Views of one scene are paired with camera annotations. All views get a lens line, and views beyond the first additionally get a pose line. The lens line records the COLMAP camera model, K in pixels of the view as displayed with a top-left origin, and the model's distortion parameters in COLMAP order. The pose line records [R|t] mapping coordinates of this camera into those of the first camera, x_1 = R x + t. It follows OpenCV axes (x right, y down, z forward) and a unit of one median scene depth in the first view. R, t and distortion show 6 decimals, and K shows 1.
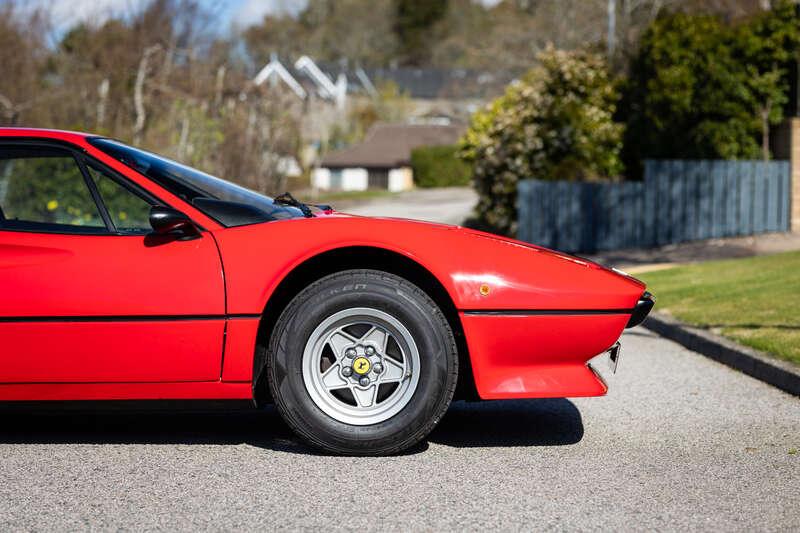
lens RADIAL K [[1872.9, 0, 400.0], [0, 1872.9, 266.5], [0, 0, 1]] dist [-0.067344, 0.543106]
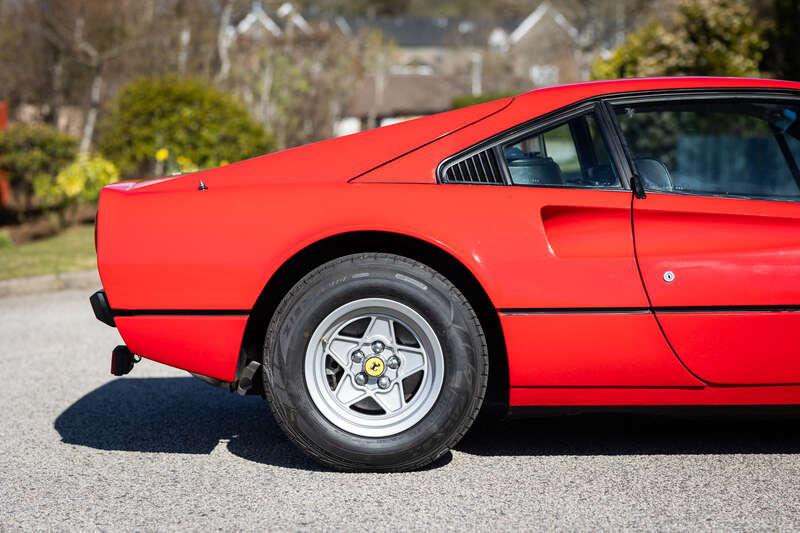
lens RADIAL K [[1872.9, 0, 400.0], [0, 1872.9, 266.5], [0, 0, 1]] dist [-0.067344, 0.543106]
pose [[0.999903, -0.000808, 0.013892, -0.086070], [0.000432, 0.999634, 0.027059, -0.002805], [-0.013909, -0.027051, 0.999537, 0.037593]]
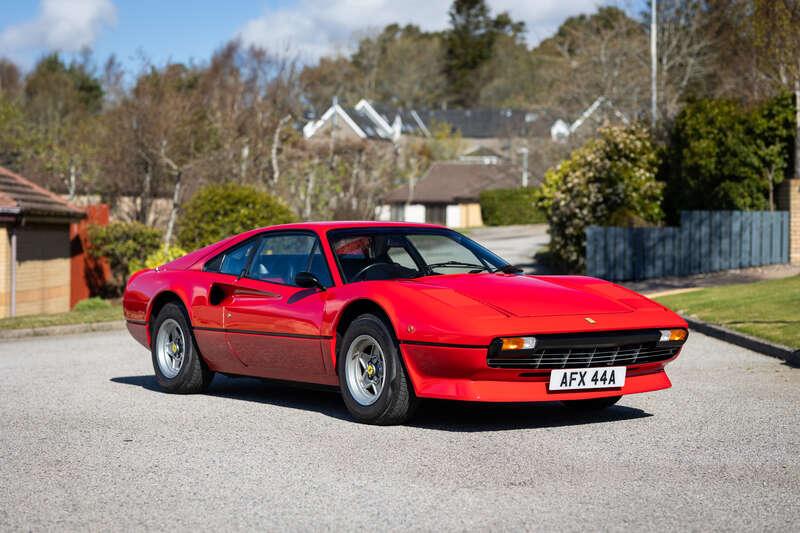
lens RADIAL K [[1762.1, 0, 400.0], [0, 1762.1, 266.5], [0, 0, 1]] dist [-0.029786, 0.456007]
pose [[0.999580, -0.006379, -0.028267, -0.032086], [0.005937, 0.999859, -0.015698, 0.001668], [0.028363, 0.015524, 0.999477, -0.246027]]
